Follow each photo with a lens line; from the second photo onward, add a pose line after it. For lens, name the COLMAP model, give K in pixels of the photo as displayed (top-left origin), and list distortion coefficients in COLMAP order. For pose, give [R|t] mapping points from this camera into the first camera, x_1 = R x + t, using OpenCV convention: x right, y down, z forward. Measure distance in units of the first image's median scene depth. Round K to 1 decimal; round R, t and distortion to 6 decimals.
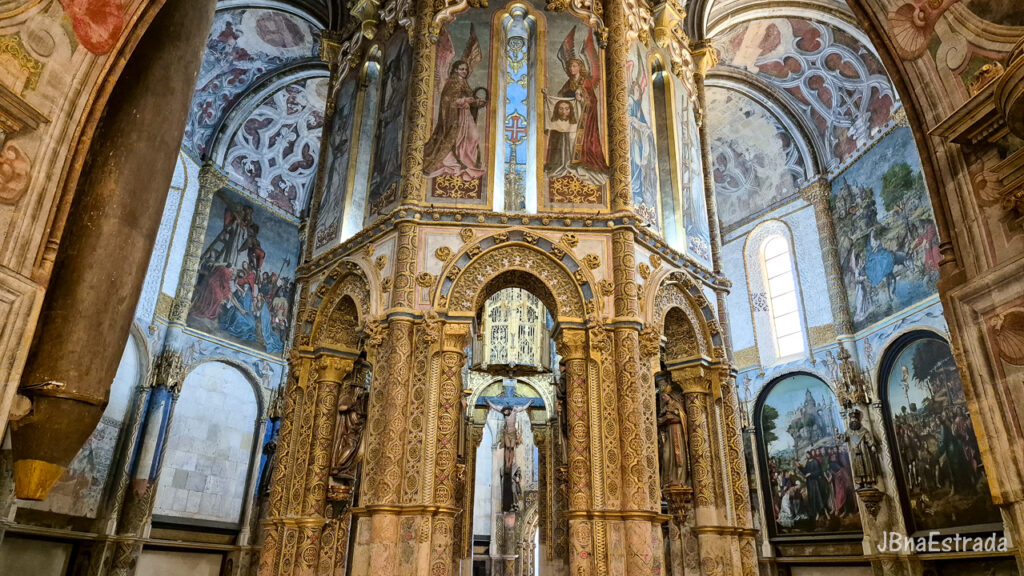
lens RADIAL K [[706.5, 0, 511.8], [0, 706.5, 243.4], [0, 0, 1]] dist [0.036178, -0.070584]
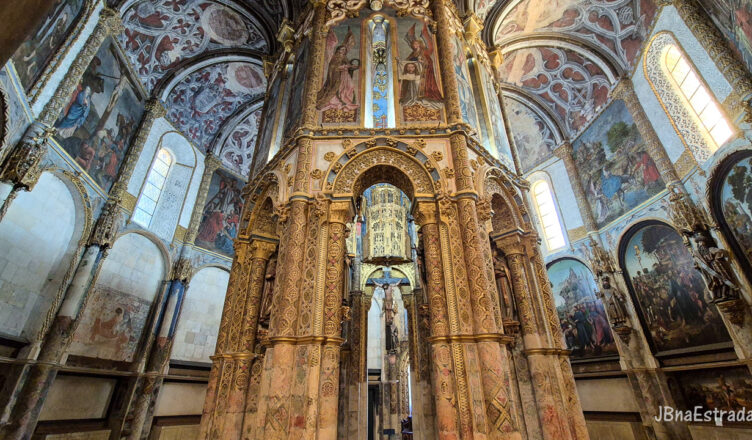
lens RADIAL K [[349.9, 0, 377.9], [0, 349.9, 195.8], [0, 0, 1]] dist [-0.027353, 0.000431]
pose [[0.998276, -0.049309, -0.031824, 0.011880], [0.046544, 0.995509, -0.082429, 0.111782], [0.035745, 0.080805, 0.996089, 0.233687]]
